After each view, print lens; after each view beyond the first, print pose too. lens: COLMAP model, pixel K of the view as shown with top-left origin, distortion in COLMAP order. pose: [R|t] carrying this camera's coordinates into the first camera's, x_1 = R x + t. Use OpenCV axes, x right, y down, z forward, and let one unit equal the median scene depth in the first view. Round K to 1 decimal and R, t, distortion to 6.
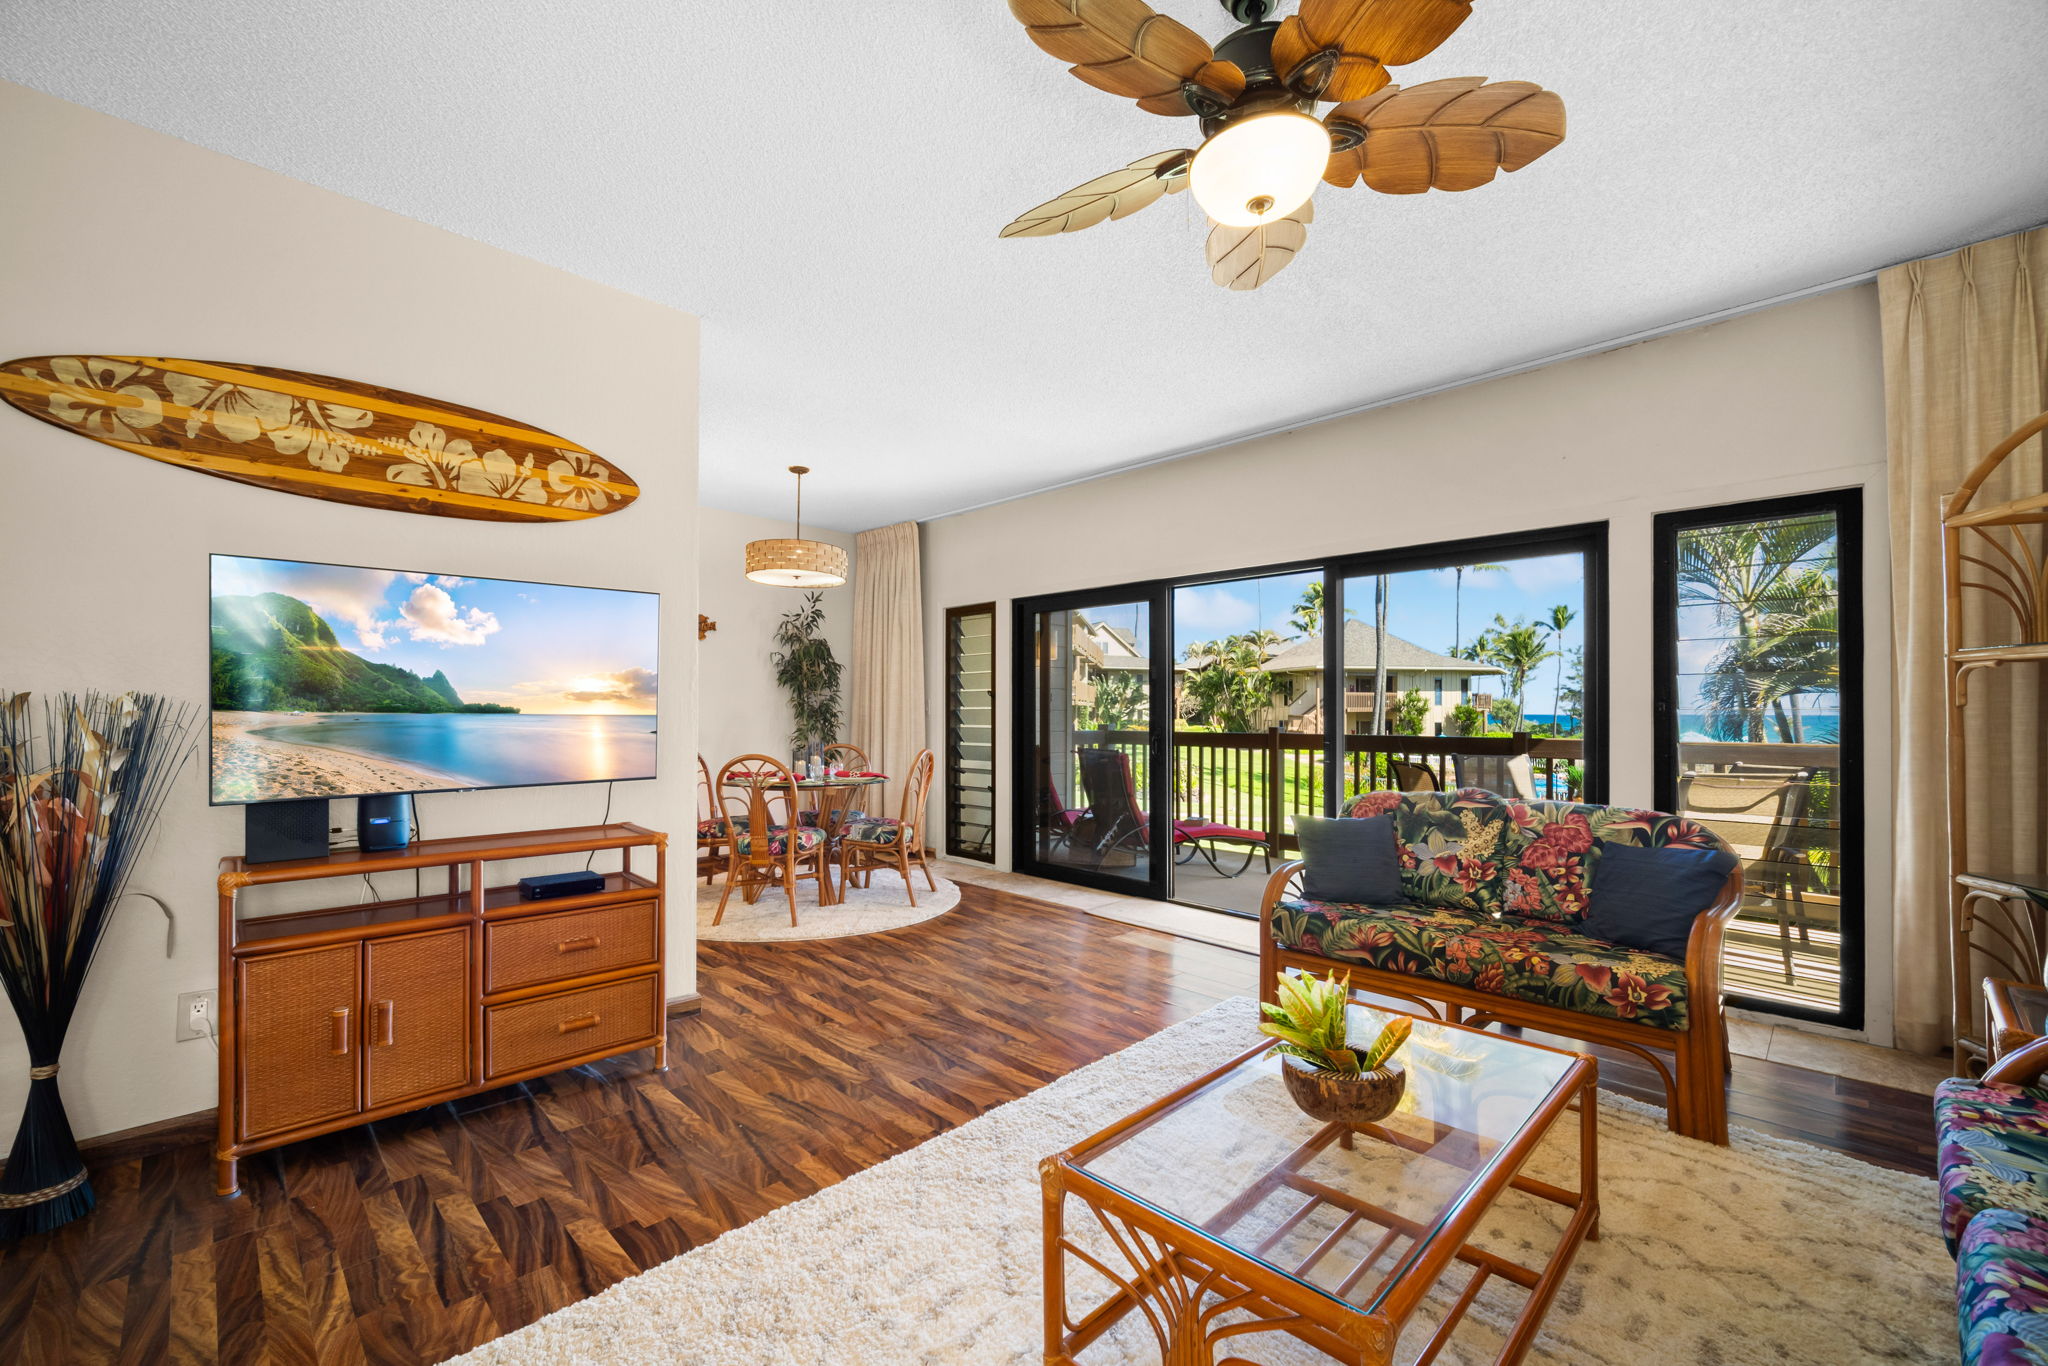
lens RADIAL K [[831.1, 0, 1014.2], [0, 831.1, 713.9], [0, 0, 1]] dist [0.000260, 0.000082]
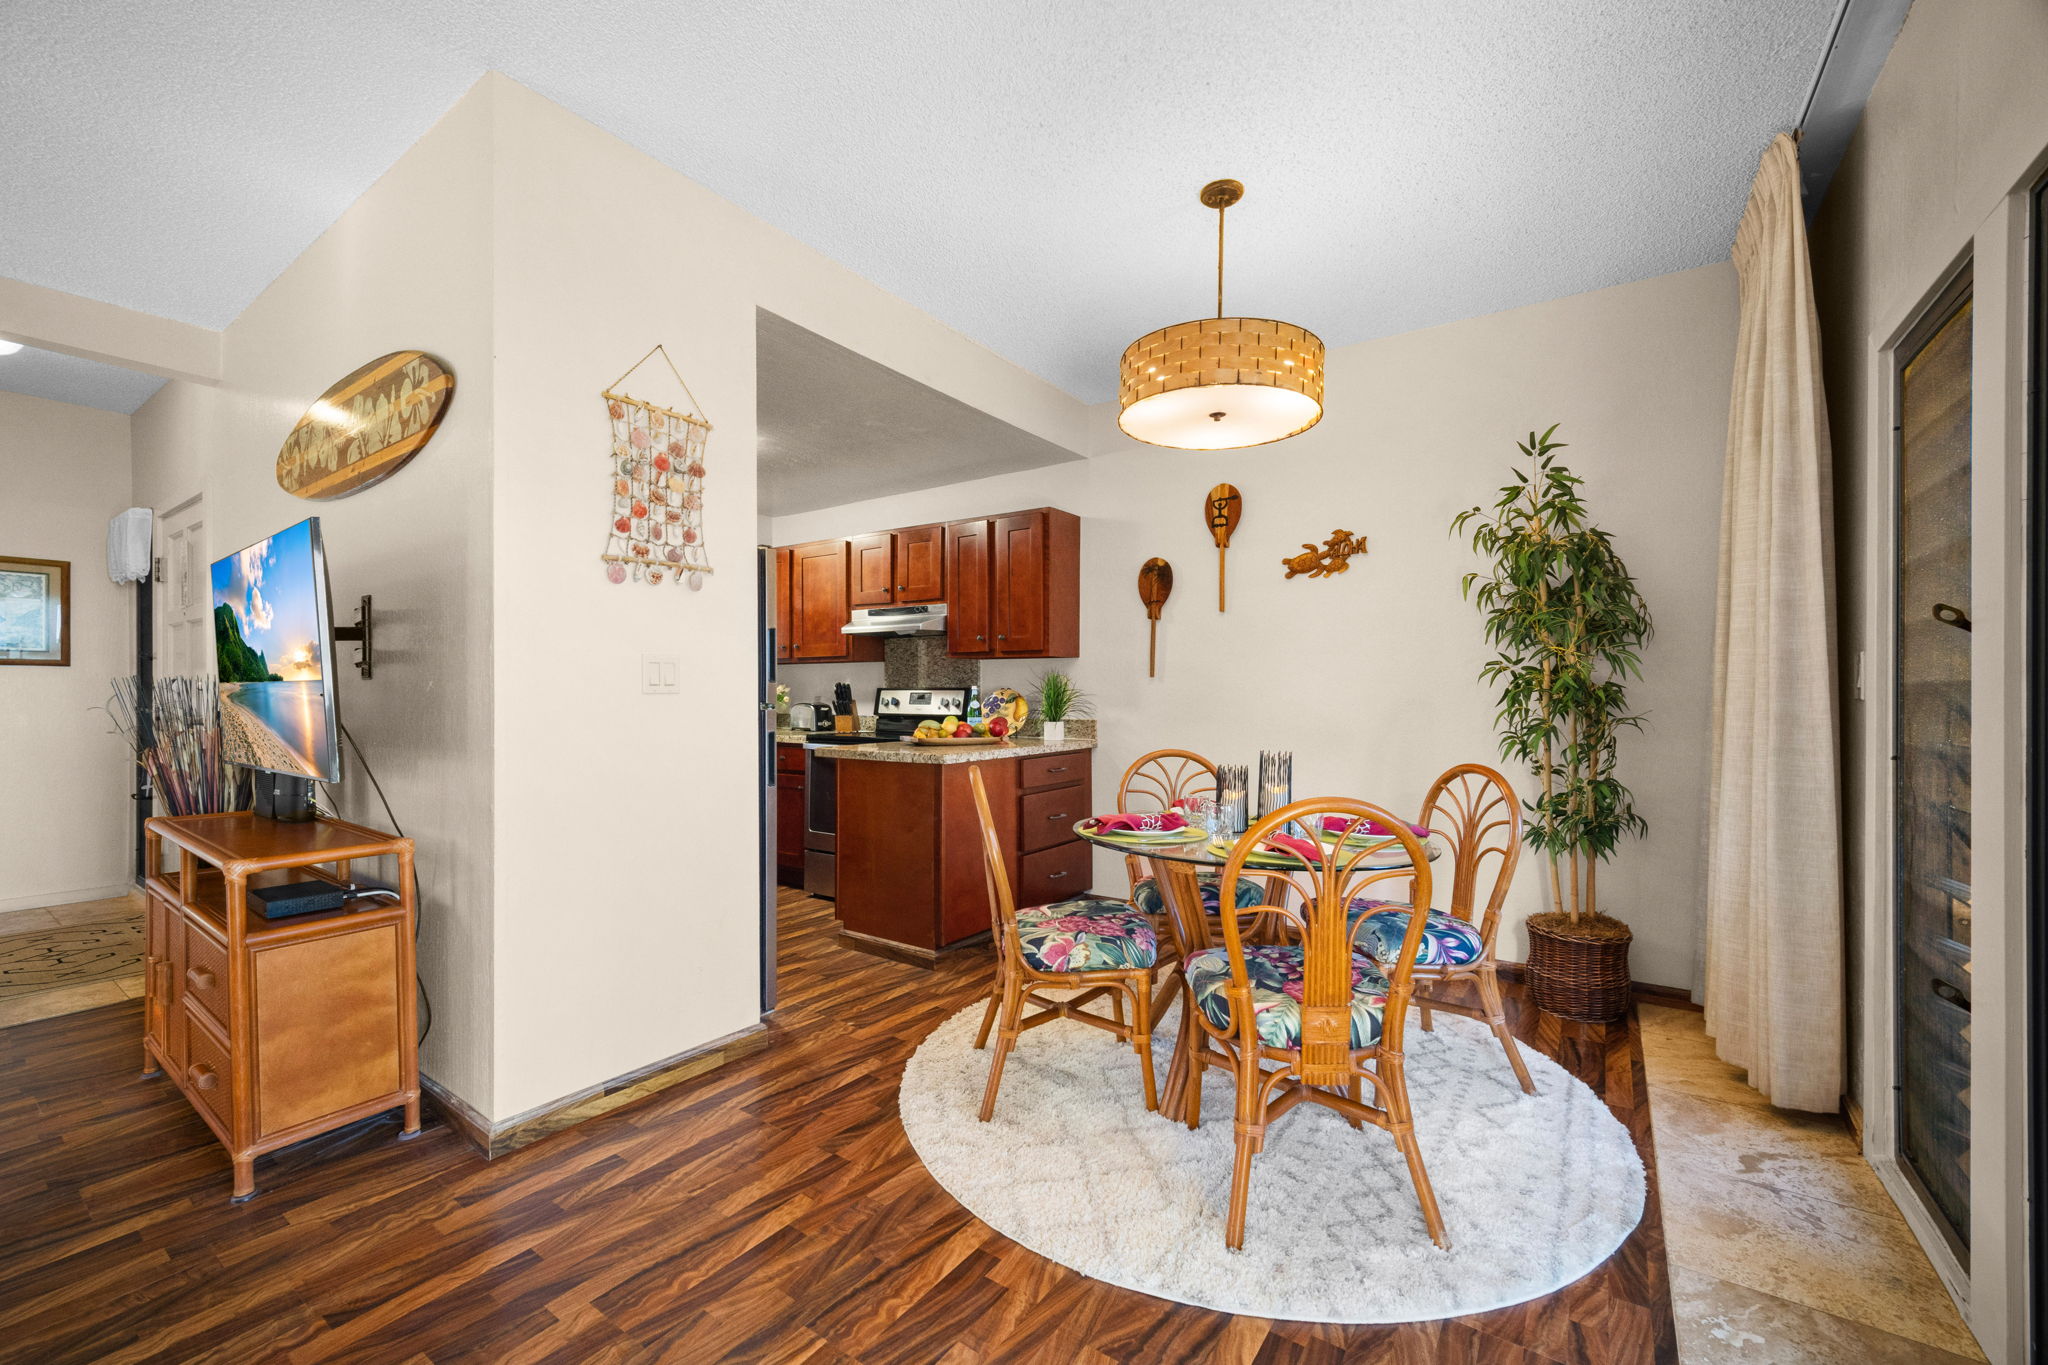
lens RADIAL K [[825.1, 0, 1018.3], [0, 825.1, 689.9], [0, 0, 1]] dist [-0.000513, -0.000077]
pose [[0.181294, -0.007111, -0.983403, 0.208648], [-0.003531, 0.999963, -0.007882, 0.002647], [0.983423, 0.004901, 0.181262, 0.837732]]
